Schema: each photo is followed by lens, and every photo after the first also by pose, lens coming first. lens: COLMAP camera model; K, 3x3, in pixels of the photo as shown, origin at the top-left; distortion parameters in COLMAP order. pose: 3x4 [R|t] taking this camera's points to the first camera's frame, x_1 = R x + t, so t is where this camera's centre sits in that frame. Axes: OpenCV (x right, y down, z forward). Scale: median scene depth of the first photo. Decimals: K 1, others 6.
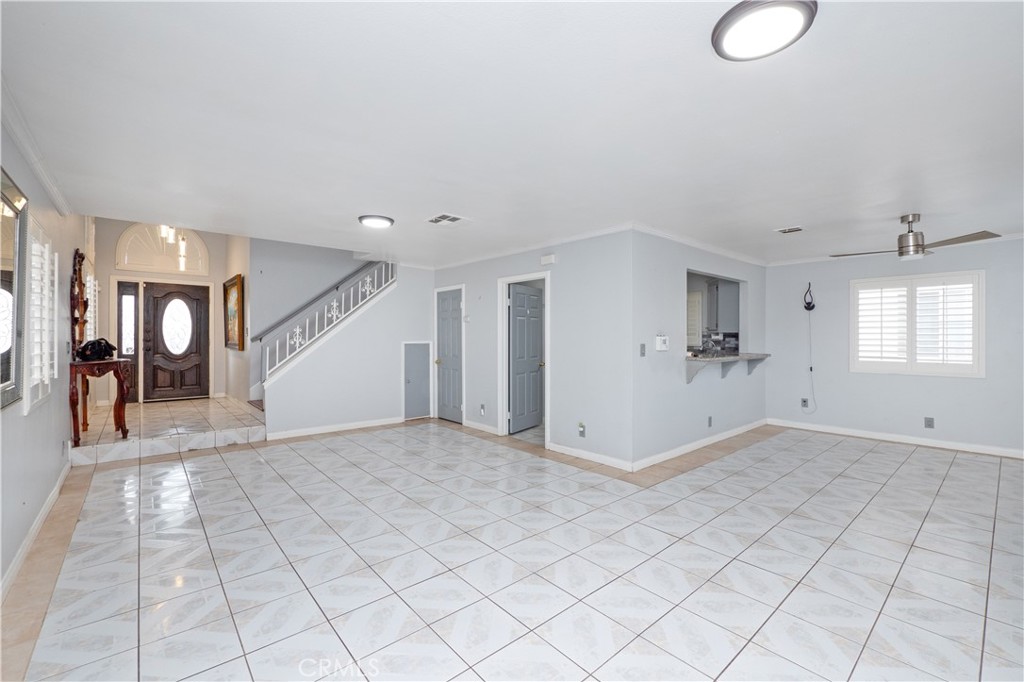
lens RADIAL K [[430.1, 0, 539.3], [0, 430.1, 342.3], [0, 0, 1]] dist [-0.000973, -0.000147]
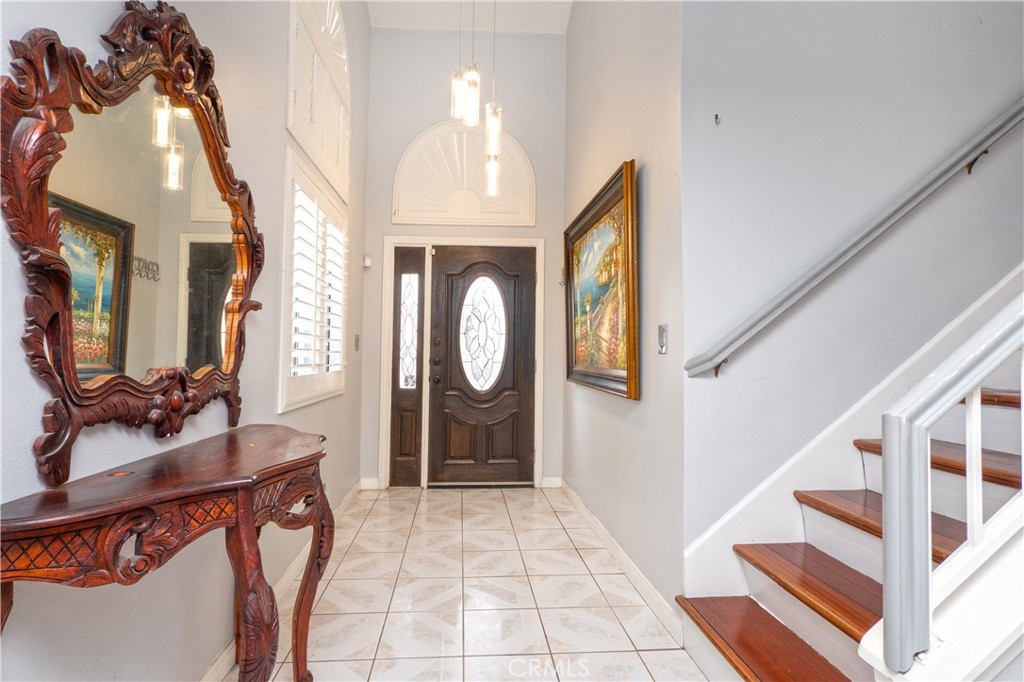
lens RADIAL K [[514.6, 0, 512.0], [0, 514.6, 341.0], [0, 0, 1]] dist [0.000385, 0.000006]
pose [[0.796590, -0.012923, -0.604381, -0.483068], [-0.010052, 0.999350, -0.034616, -0.008641], [0.604436, 0.033650, 0.795943, 0.580351]]
